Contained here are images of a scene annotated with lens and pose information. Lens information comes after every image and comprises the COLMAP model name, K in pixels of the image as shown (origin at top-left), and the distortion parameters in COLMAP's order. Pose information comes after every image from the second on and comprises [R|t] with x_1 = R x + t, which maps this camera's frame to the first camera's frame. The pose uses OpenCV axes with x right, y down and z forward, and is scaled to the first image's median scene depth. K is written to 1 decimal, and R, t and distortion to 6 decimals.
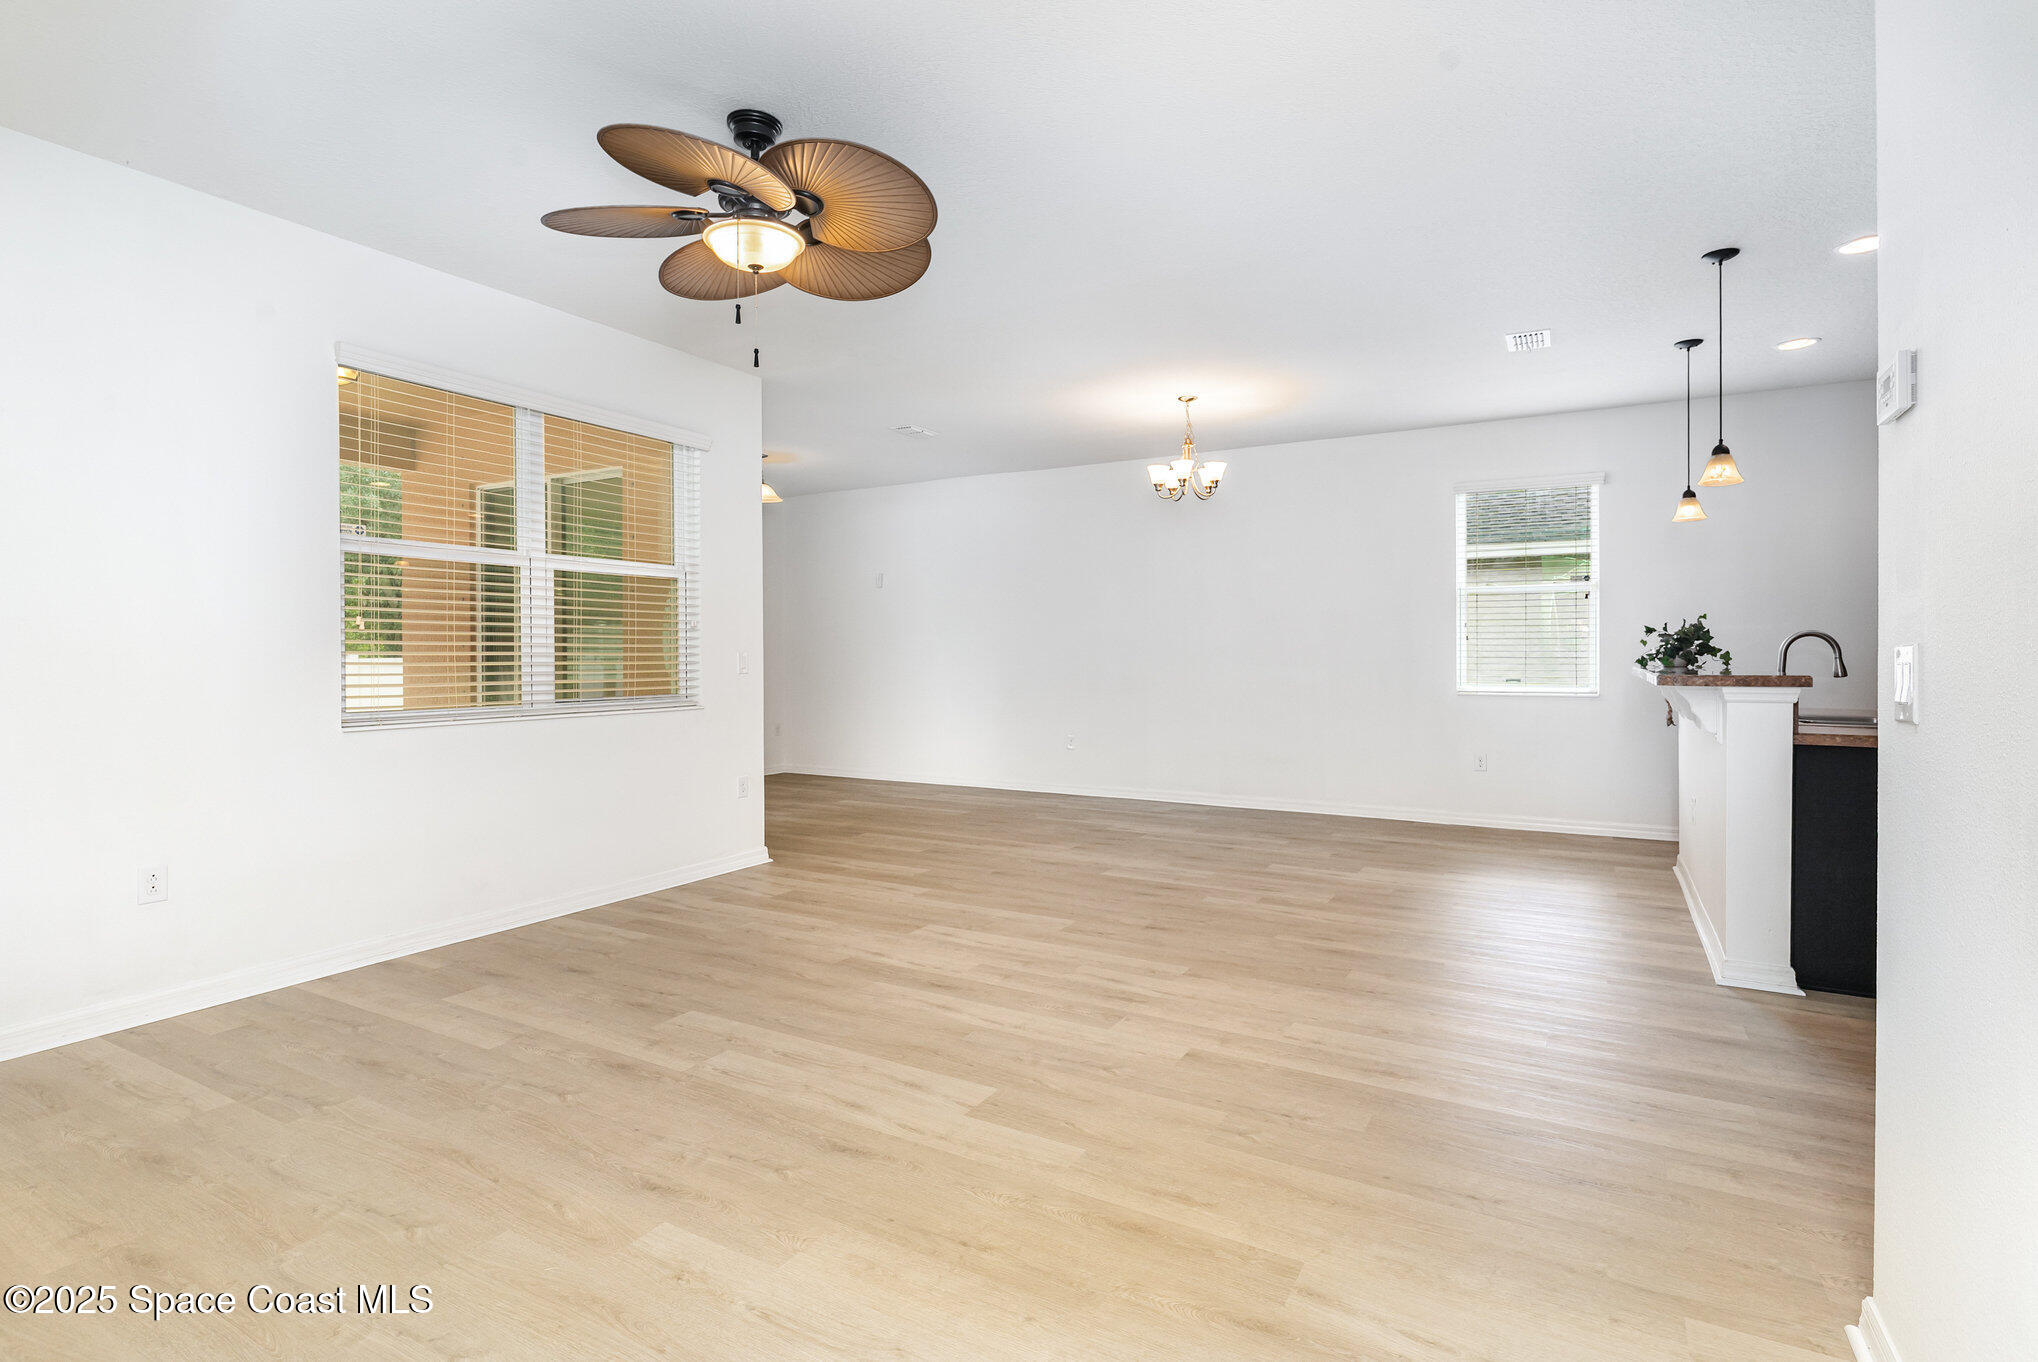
lens RADIAL K [[993.6, 0, 1024.1], [0, 993.6, 650.1], [0, 0, 1]] dist [0.000512, 0.000312]
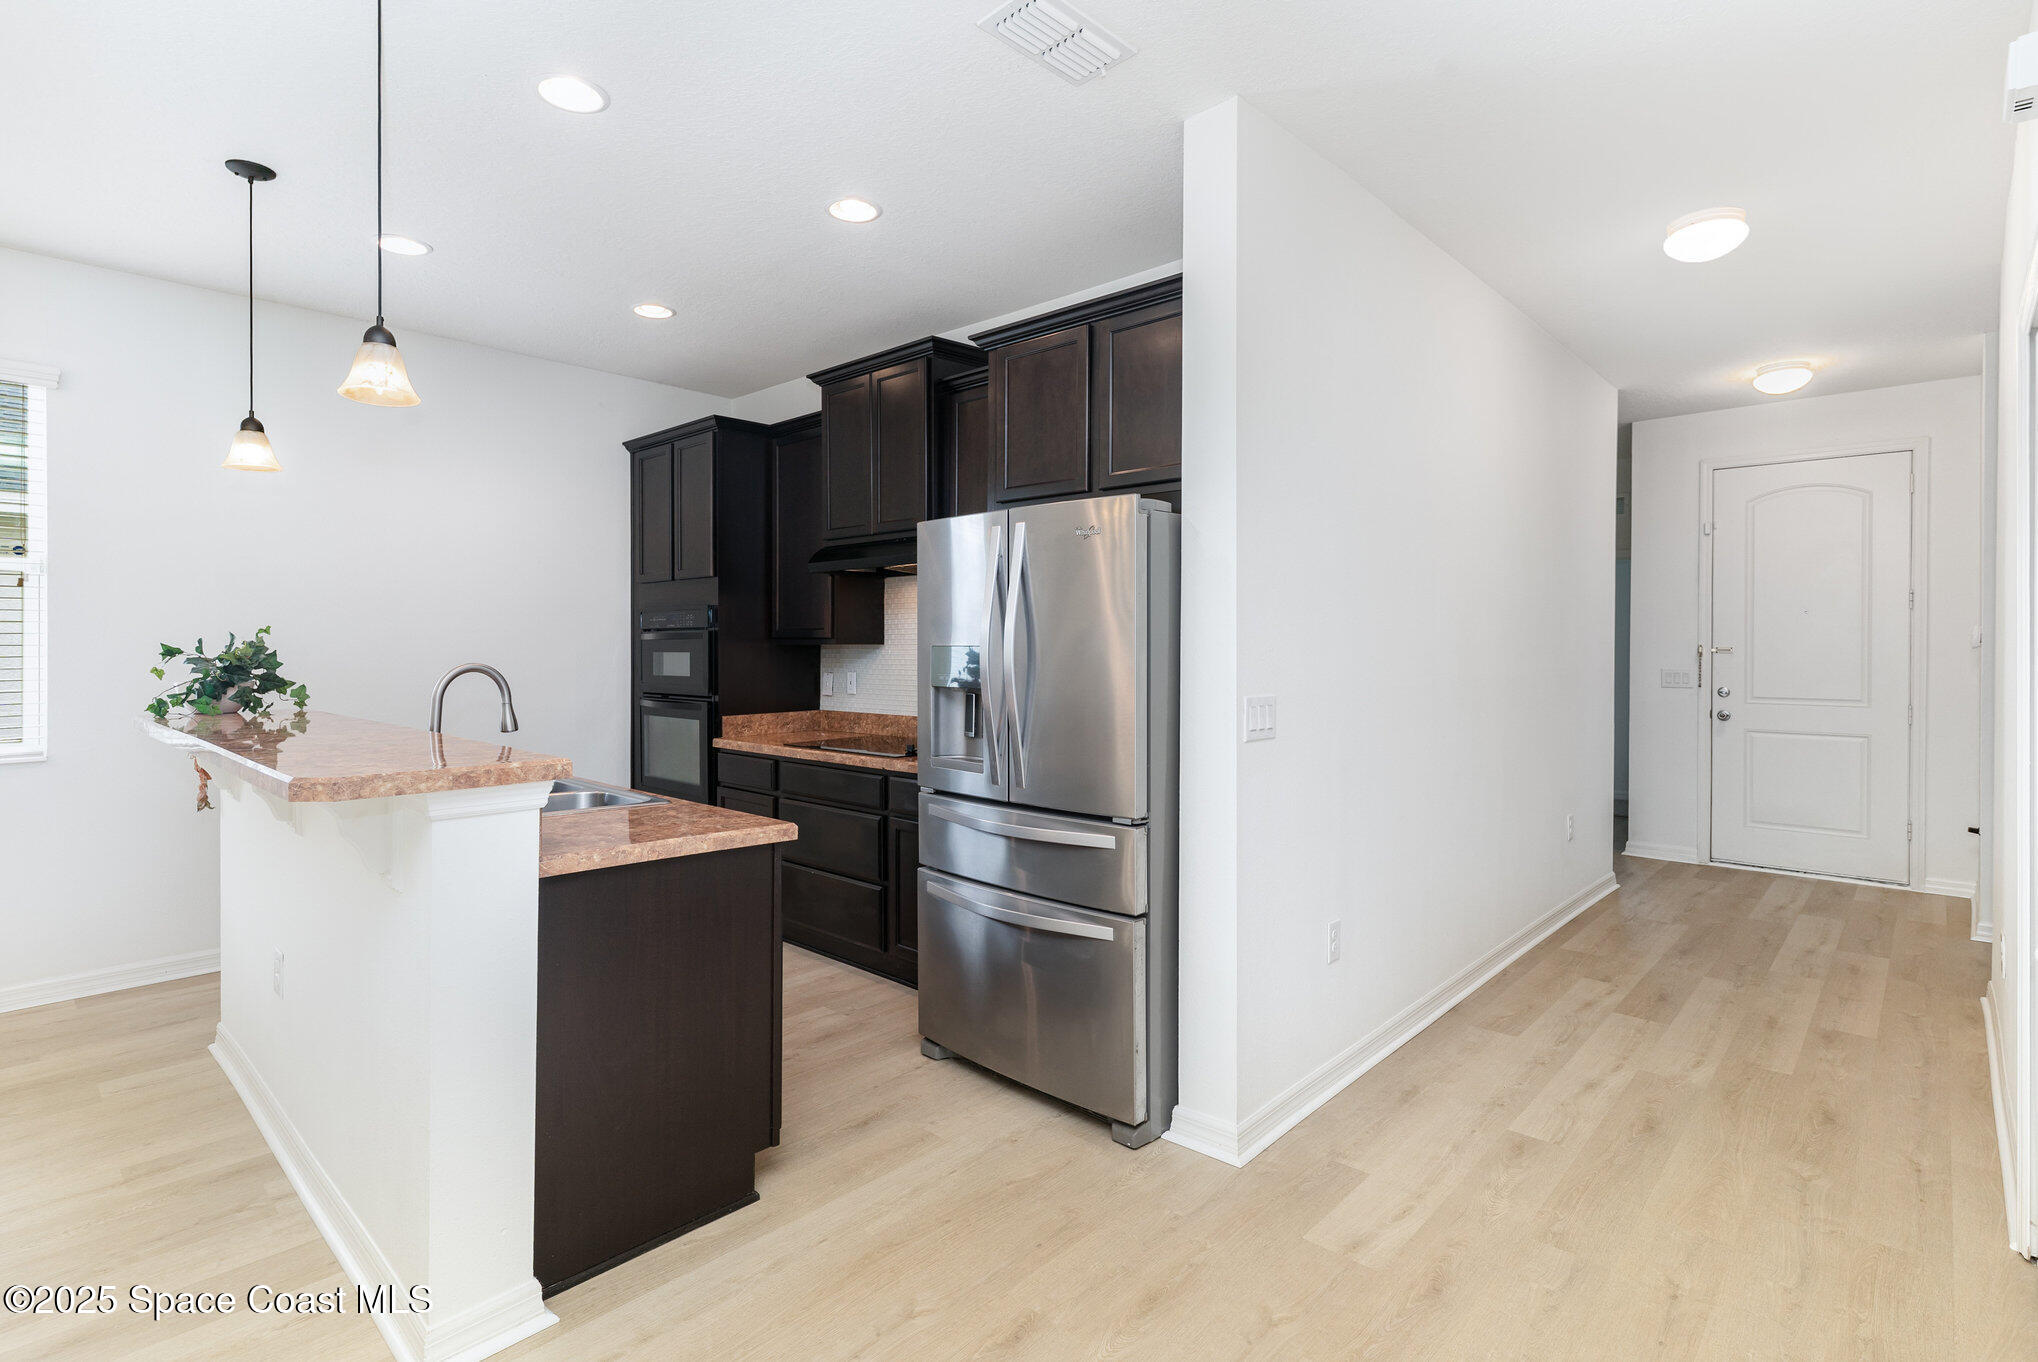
lens RADIAL K [[987.3, 0, 1021.5], [0, 987.3, 650.7], [0, 0, 1]] dist [-0.002523, -0.000522]
pose [[0.229754, -0.002397, 0.973246, 0.289663], [-0.005569, 0.999977, 0.003778, -0.038933], [-0.973233, -0.006288, 0.229736, 0.599537]]
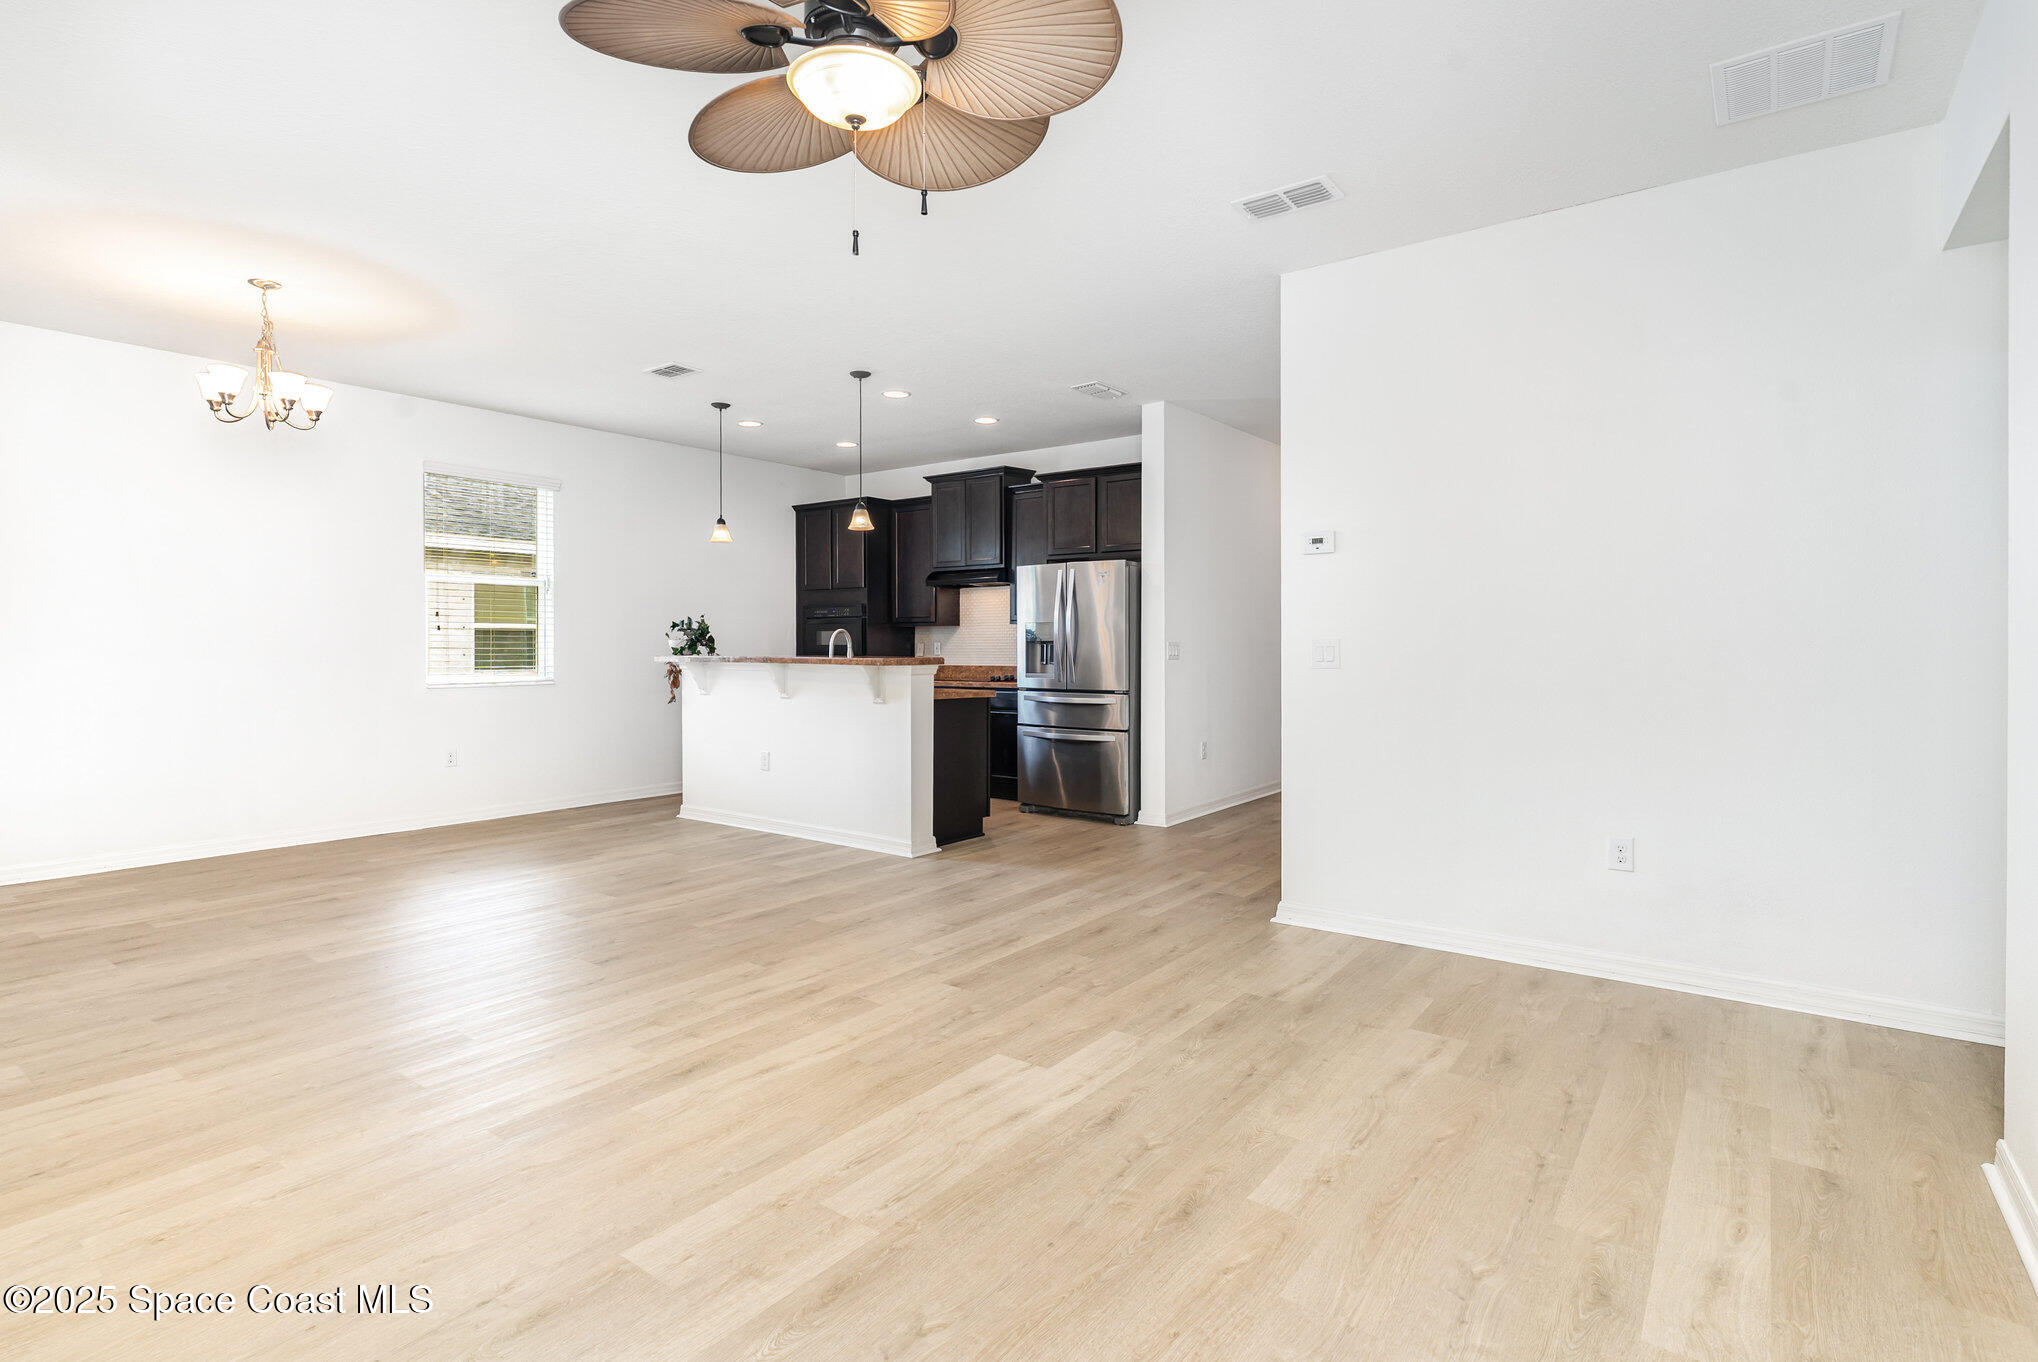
lens RADIAL K [[993.6, 0, 1024.1], [0, 993.6, 650.1], [0, 0, 1]] dist [0.000512, 0.000312]
pose [[0.119068, -0.003318, 0.992881, -0.820082], [-0.003544, 0.999987, 0.003766, 0.006999], [-0.992880, -0.003967, 0.119055, 0.651085]]
